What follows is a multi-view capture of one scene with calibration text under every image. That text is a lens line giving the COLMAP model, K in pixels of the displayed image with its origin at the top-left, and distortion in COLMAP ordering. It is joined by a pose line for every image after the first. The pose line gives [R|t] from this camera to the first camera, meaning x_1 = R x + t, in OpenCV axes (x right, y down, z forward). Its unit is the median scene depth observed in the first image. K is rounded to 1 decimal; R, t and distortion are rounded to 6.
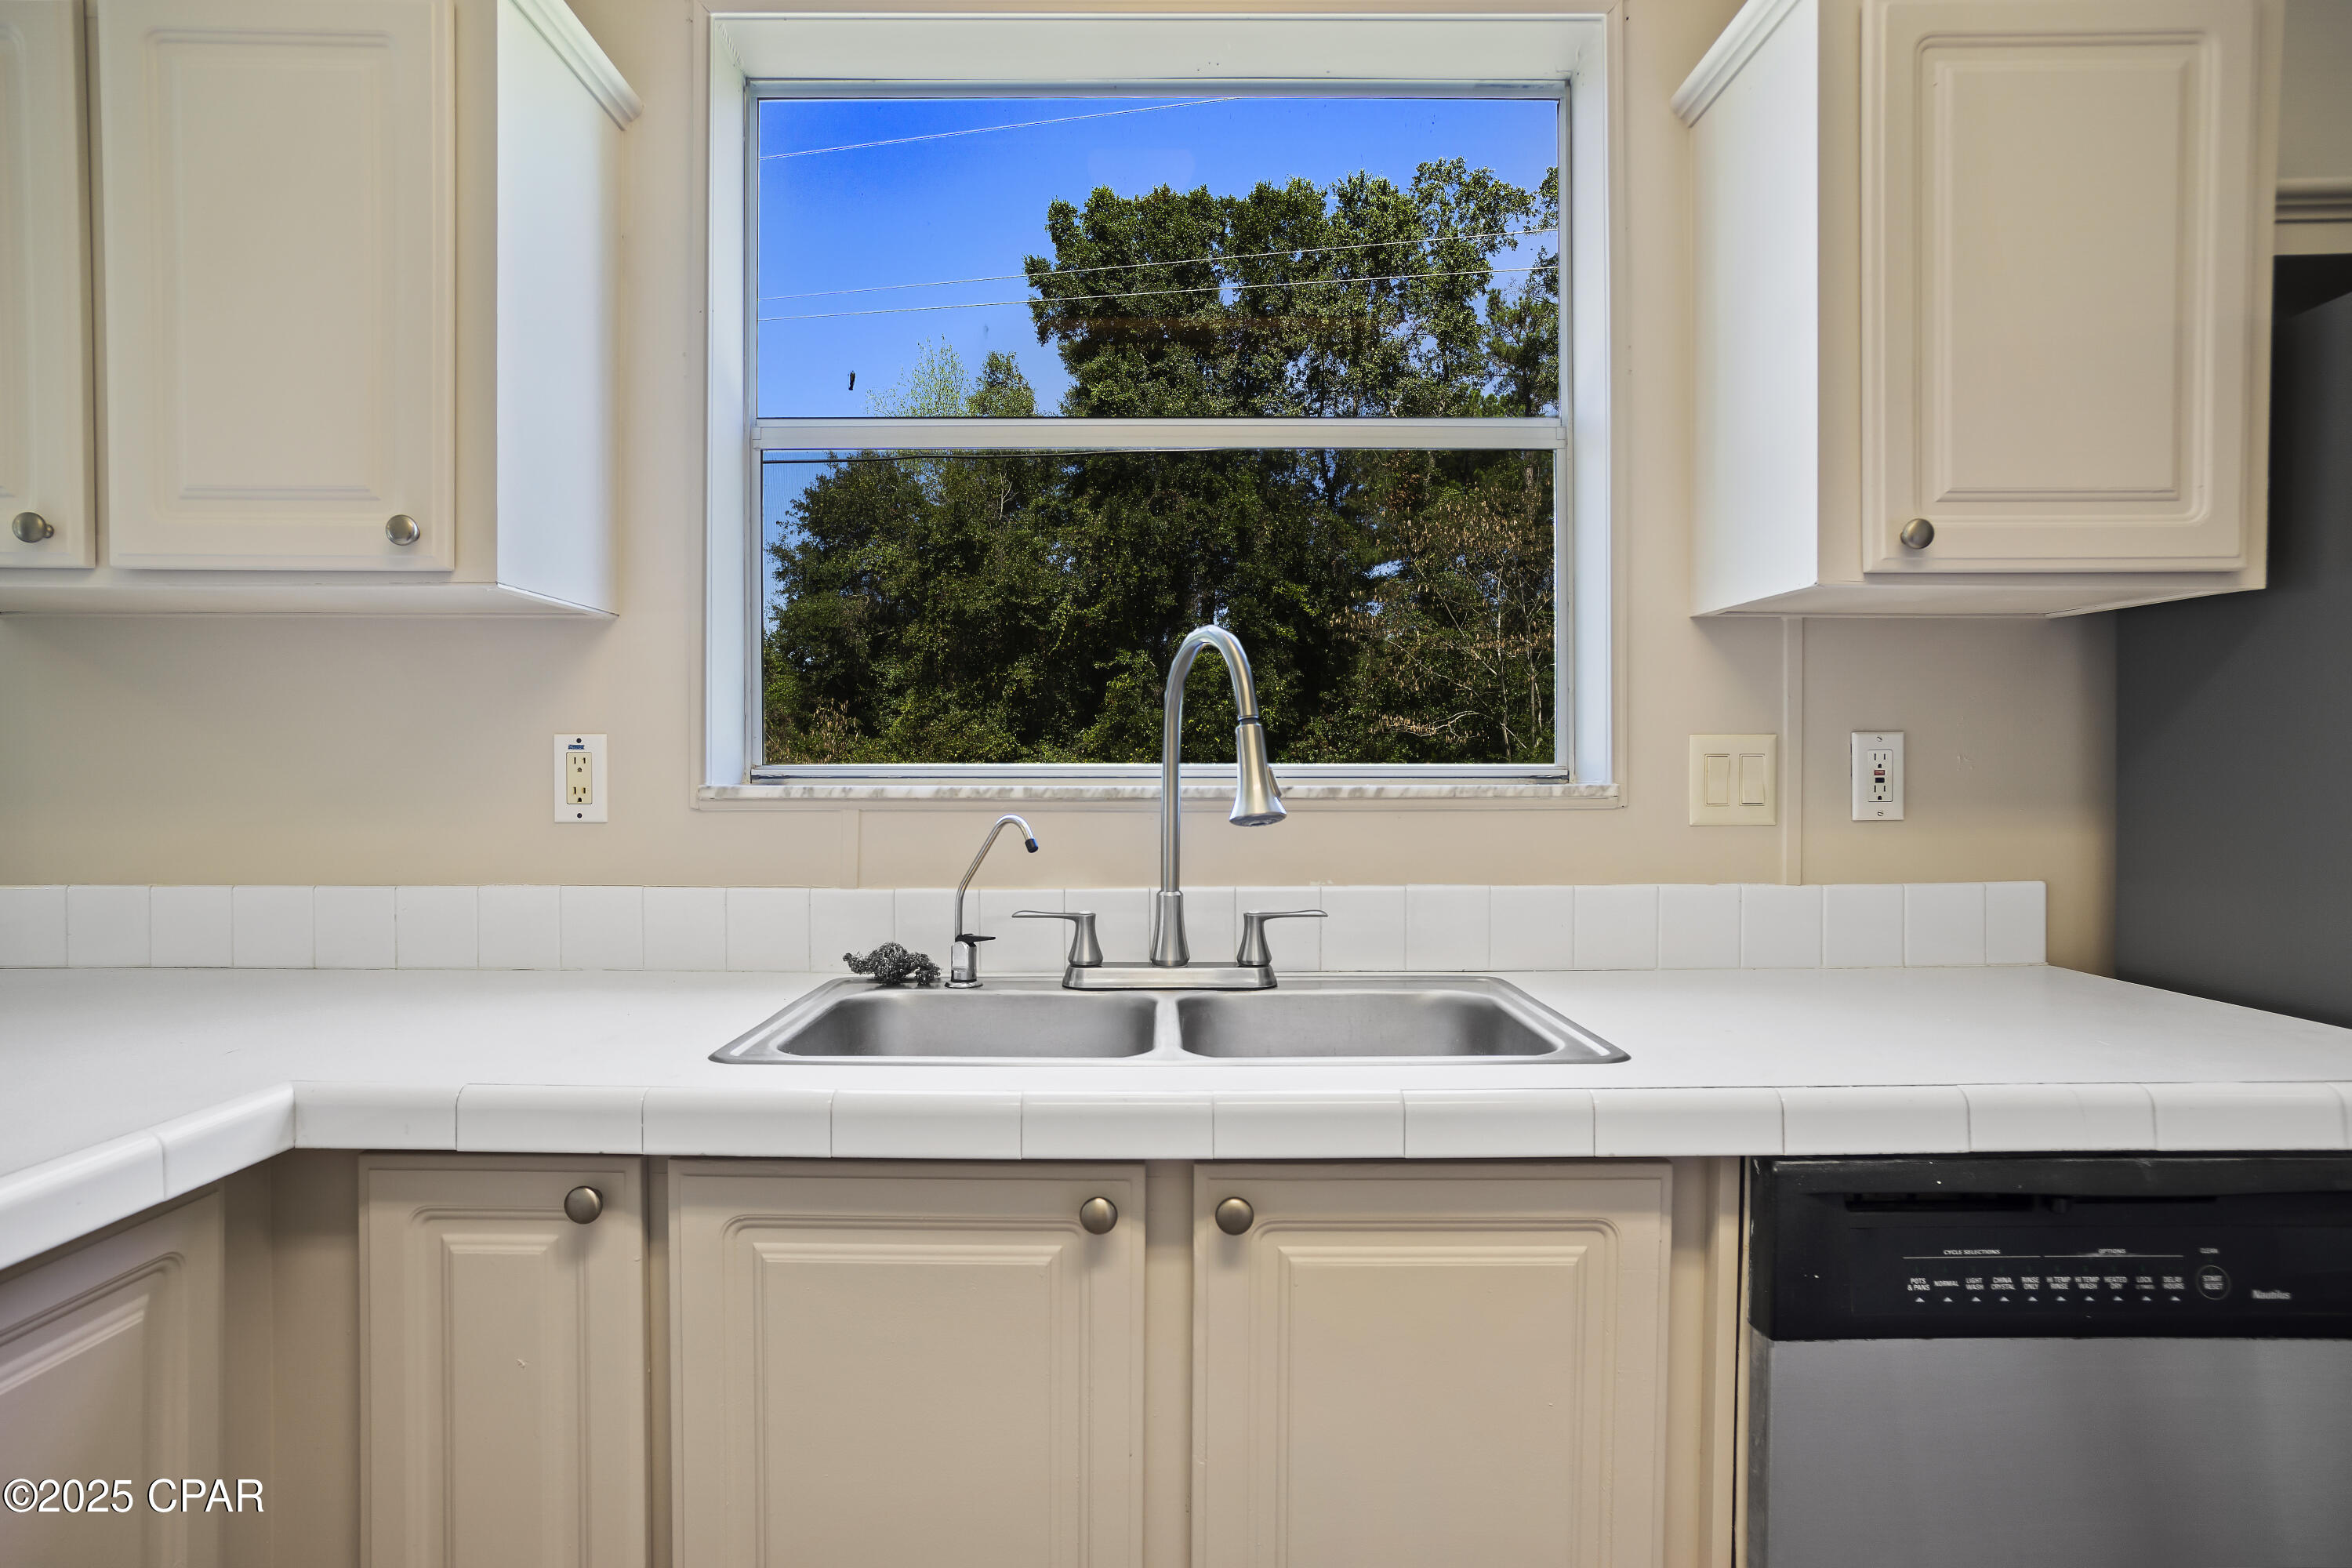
lens RADIAL K [[1279.1, 0, 1173.0], [0, 1279.1, 774.1], [0, 0, 1]] dist [-0.067374, 0.045812]
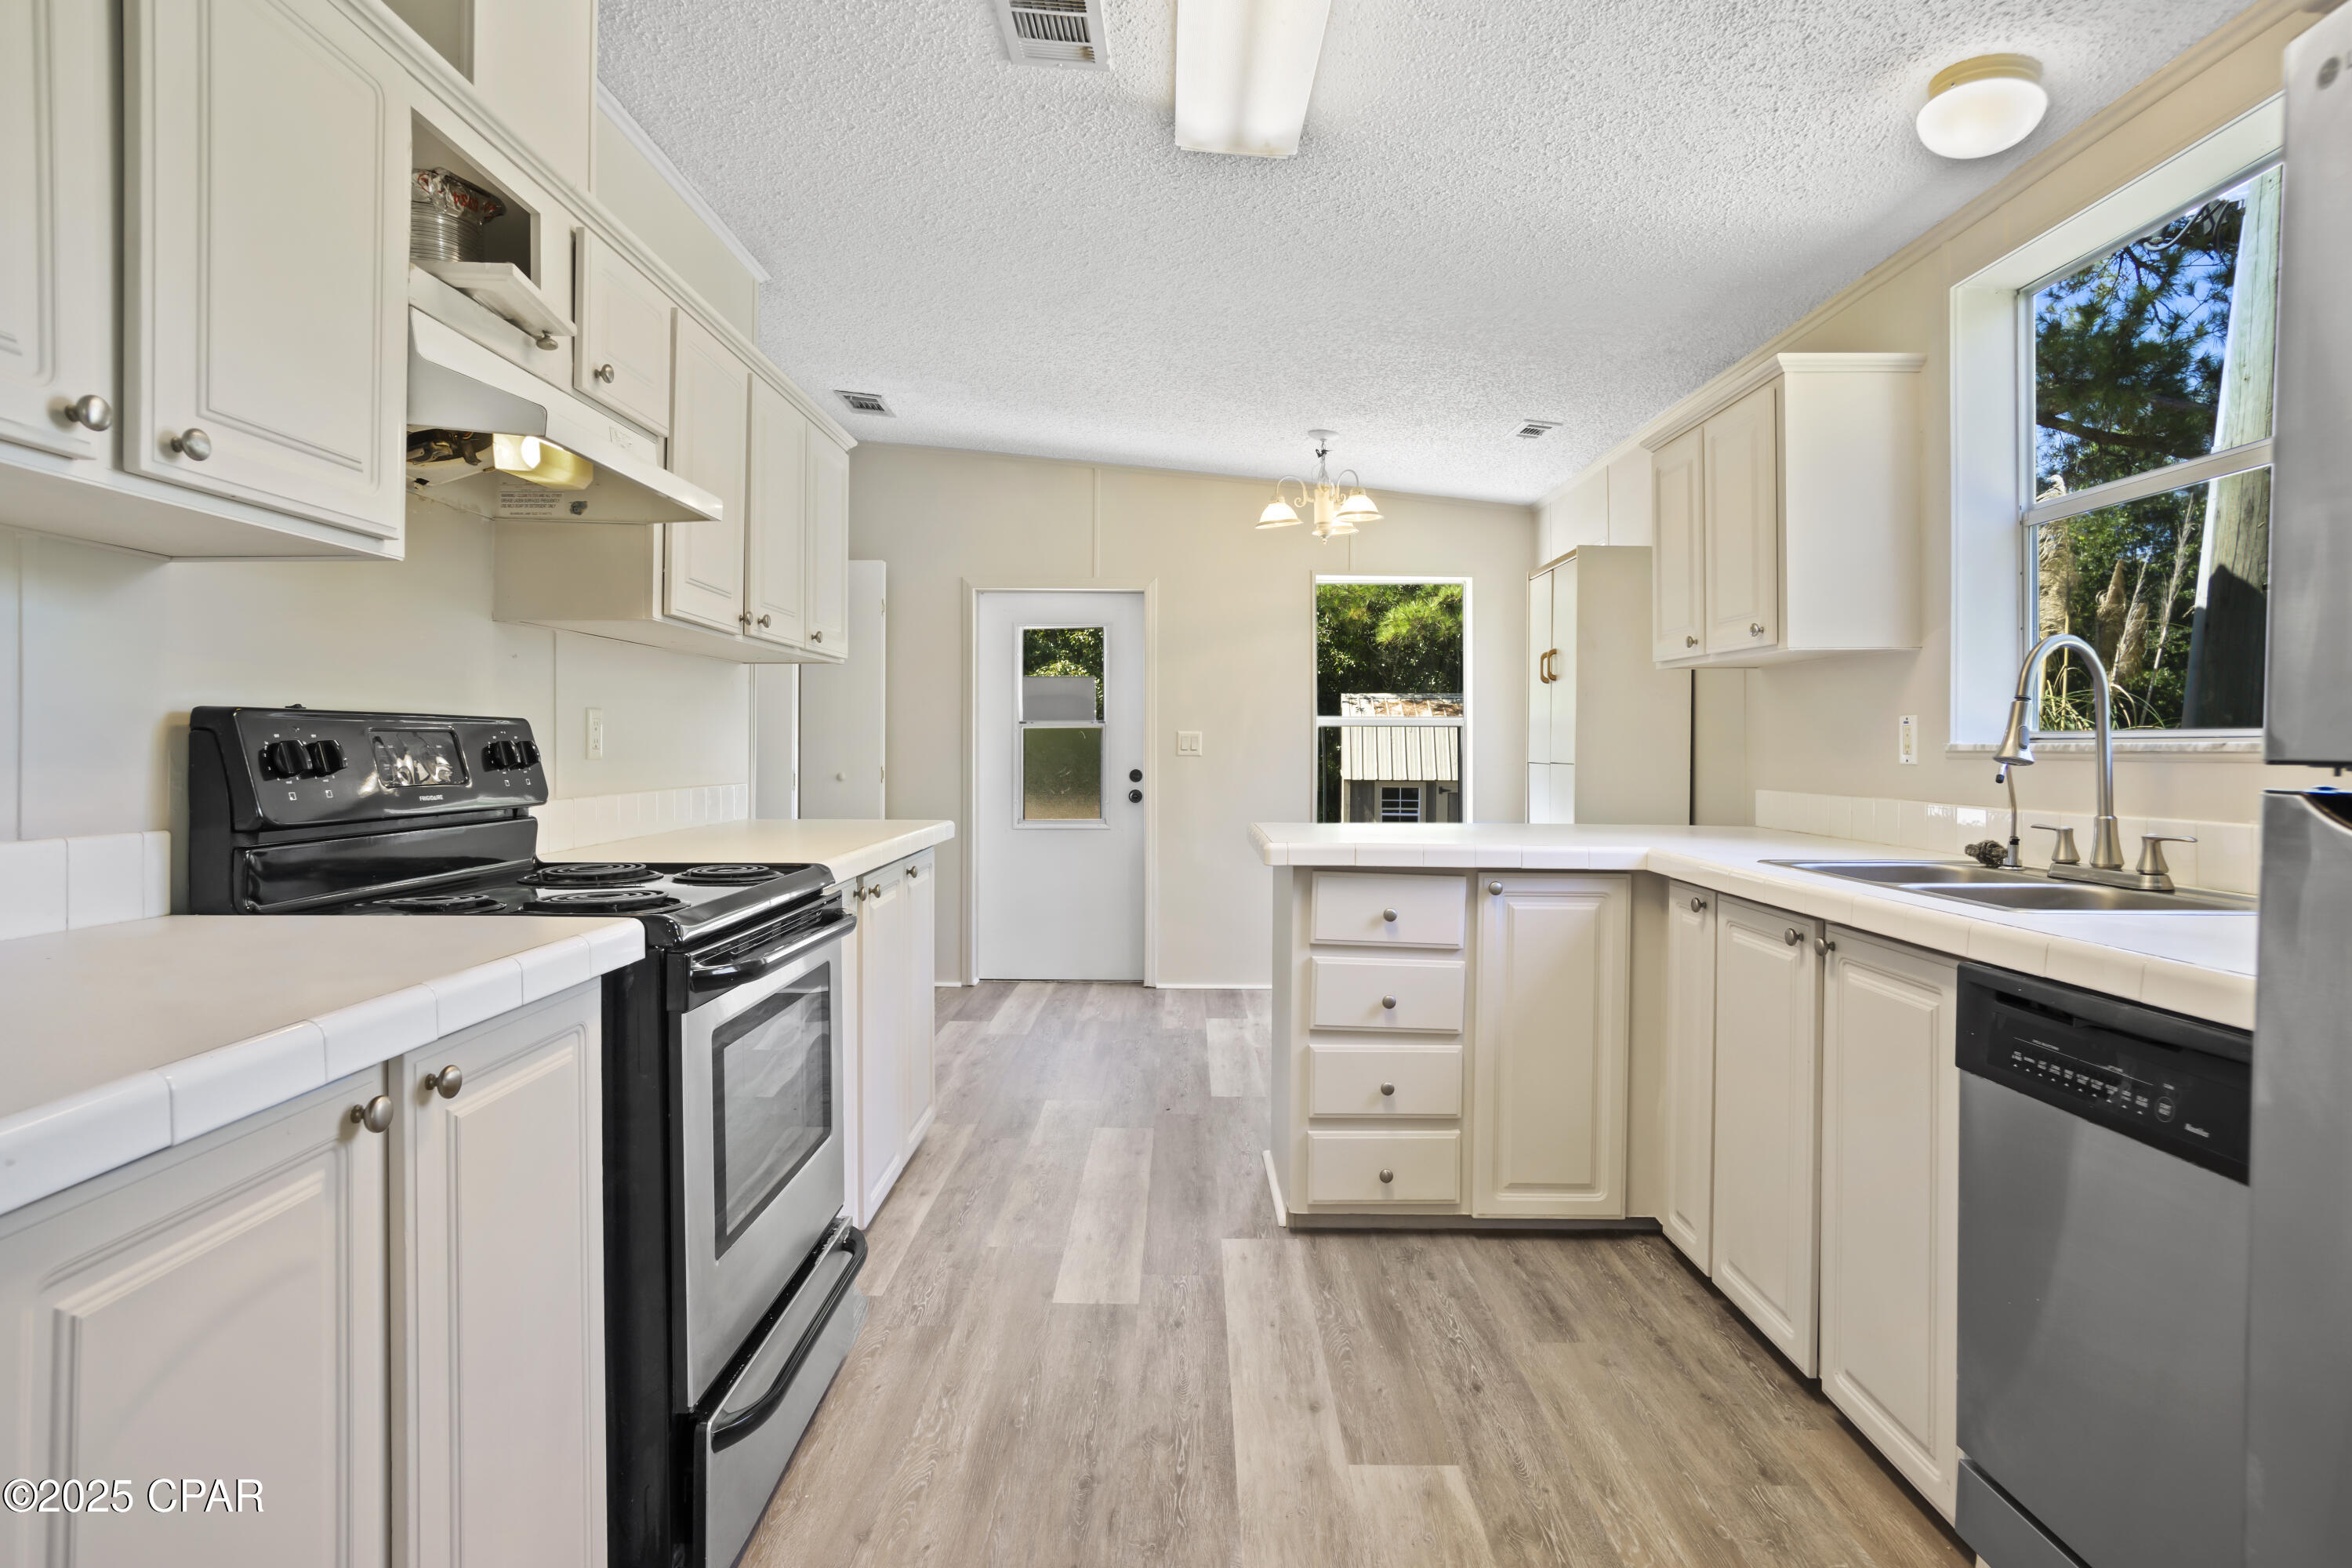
lens RADIAL K [[1264.0, 0, 1174.6], [0, 1264.0, 773.3], [0, 0, 1]] dist [-0.066292, 0.044606]
pose [[-0.008614, 0.020529, -0.999752, 1.446795], [0.004625, 0.999779, 0.020490, 0.011065], [0.999952, -0.004447, -0.008707, -0.029668]]
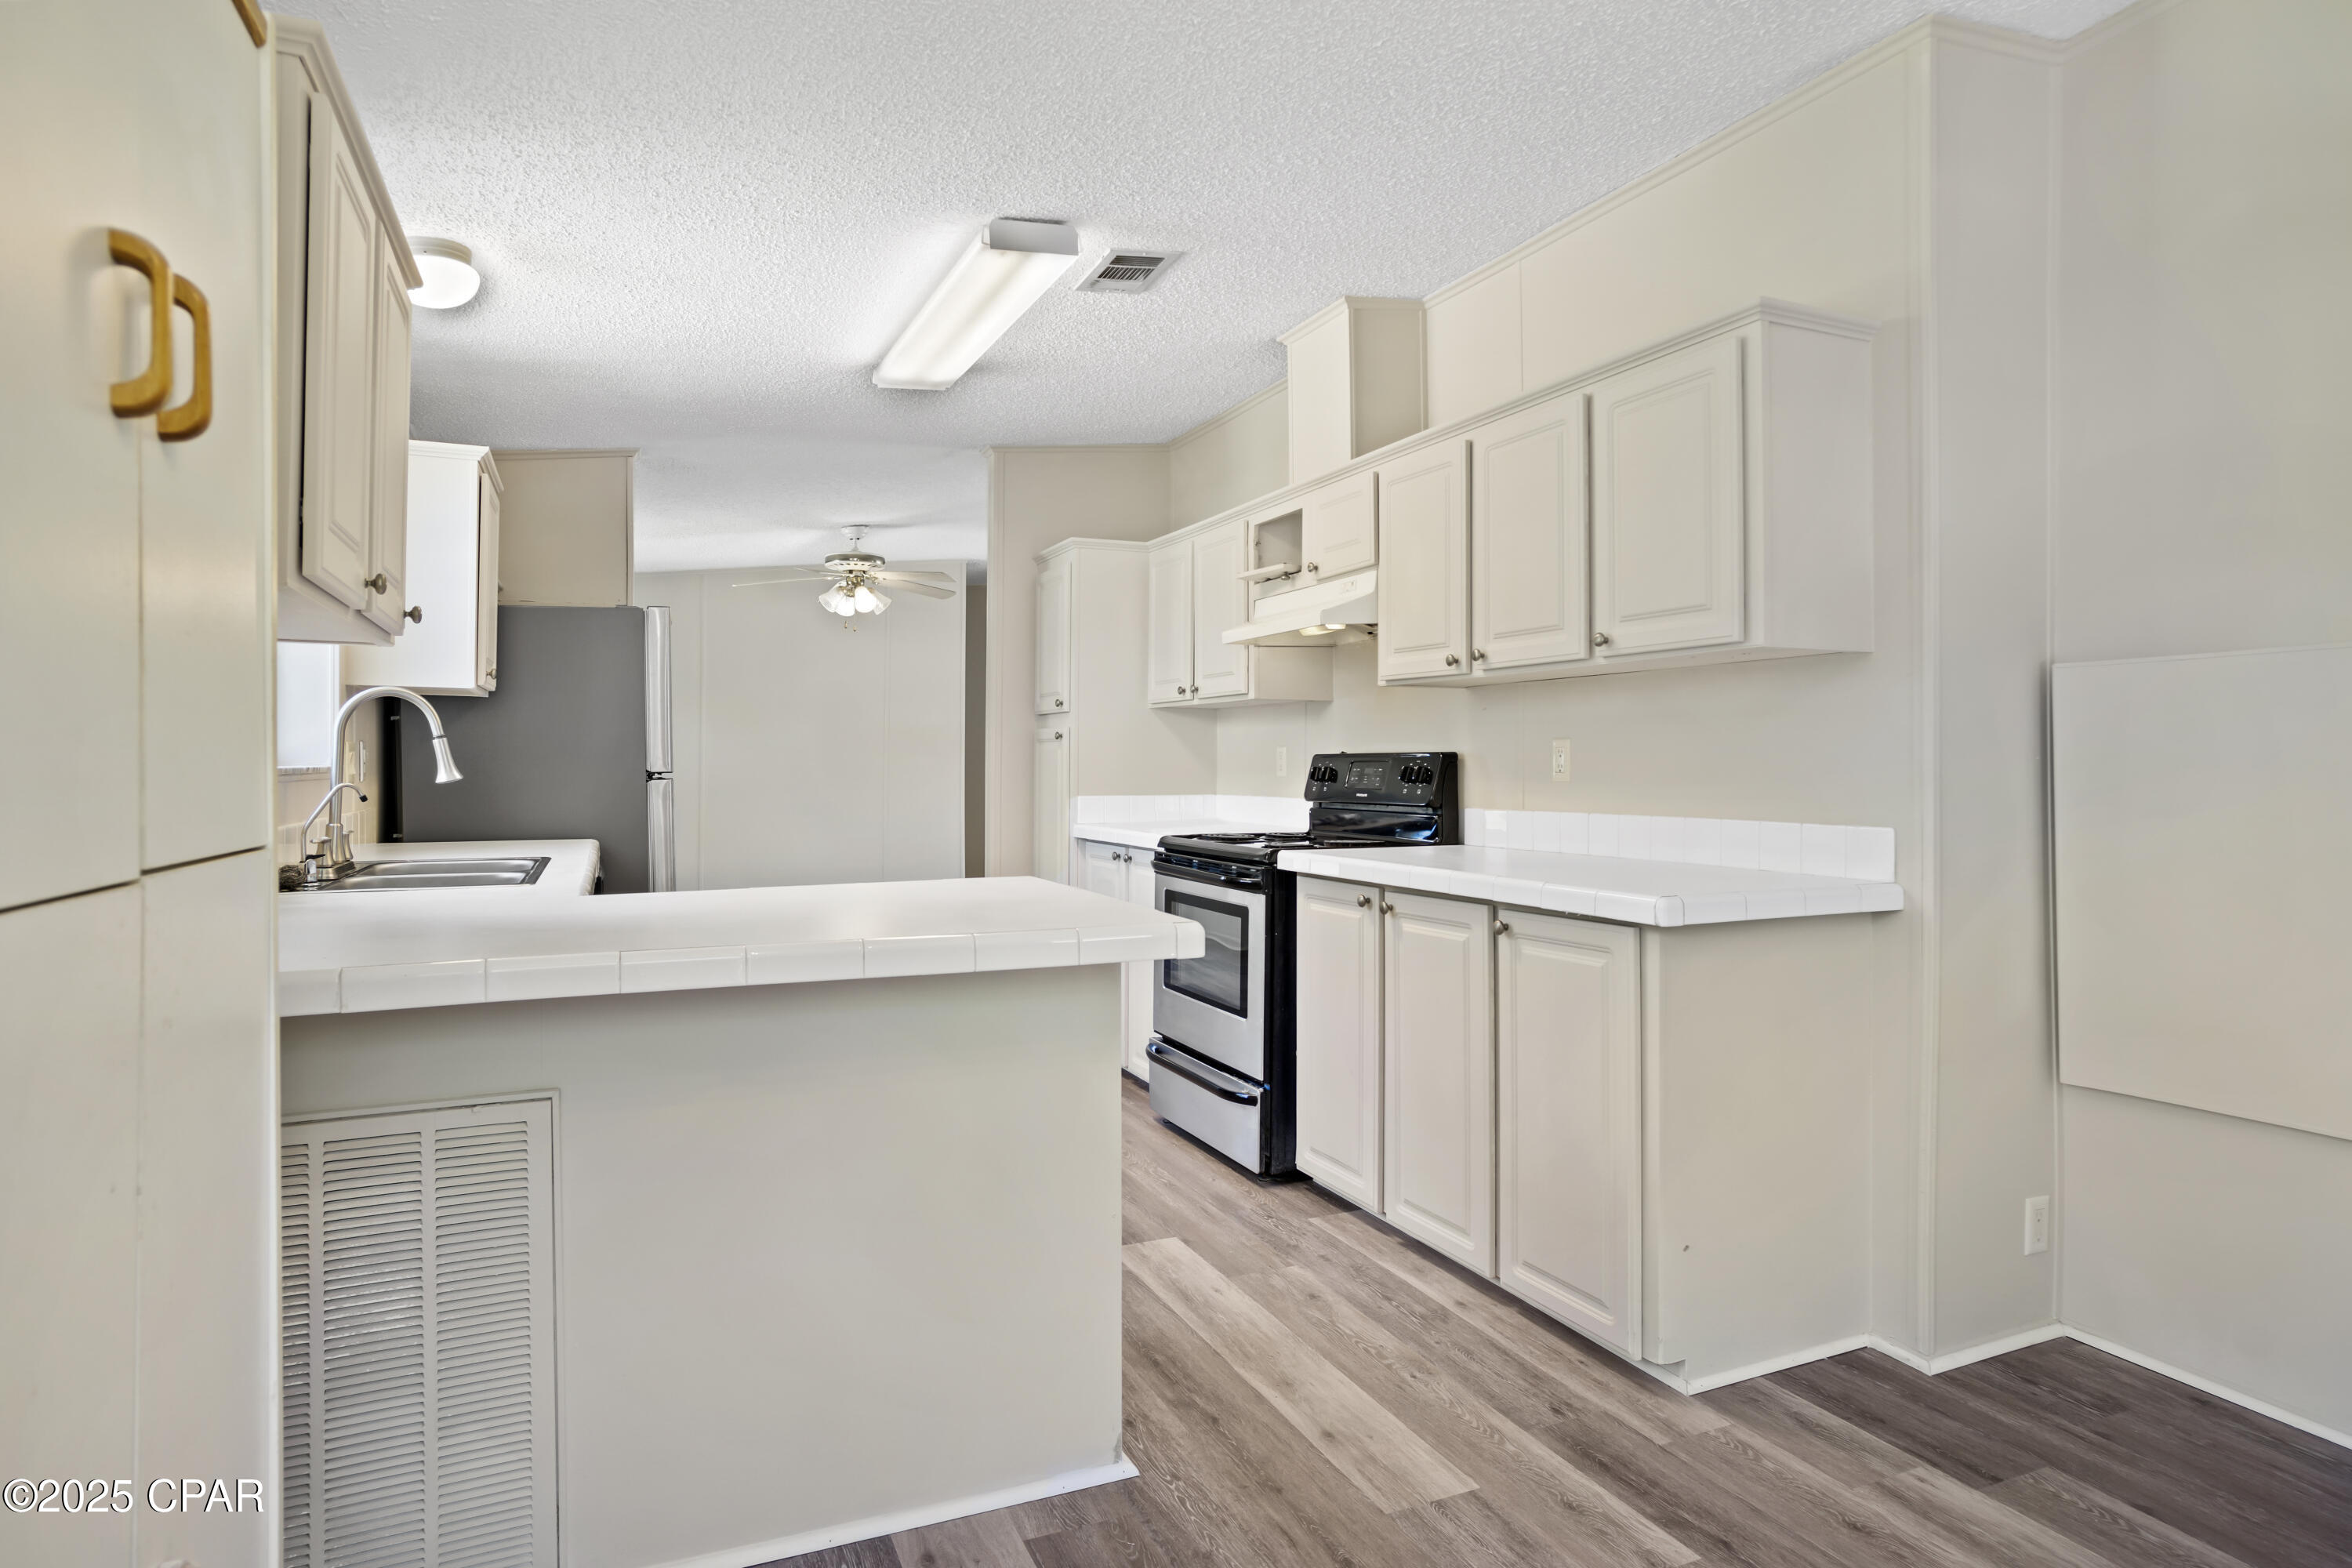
lens RADIAL K [[1279.1, 0, 1173.0], [0, 1279.1, 774.1], [0, 0, 1]] dist [-0.067374, 0.045812]
pose [[-0.404292, -0.008429, 0.914591, -2.240589], [-0.006330, 0.999959, 0.006417, 0.001145], [-0.914608, -0.003195, -0.404329, 0.647798]]
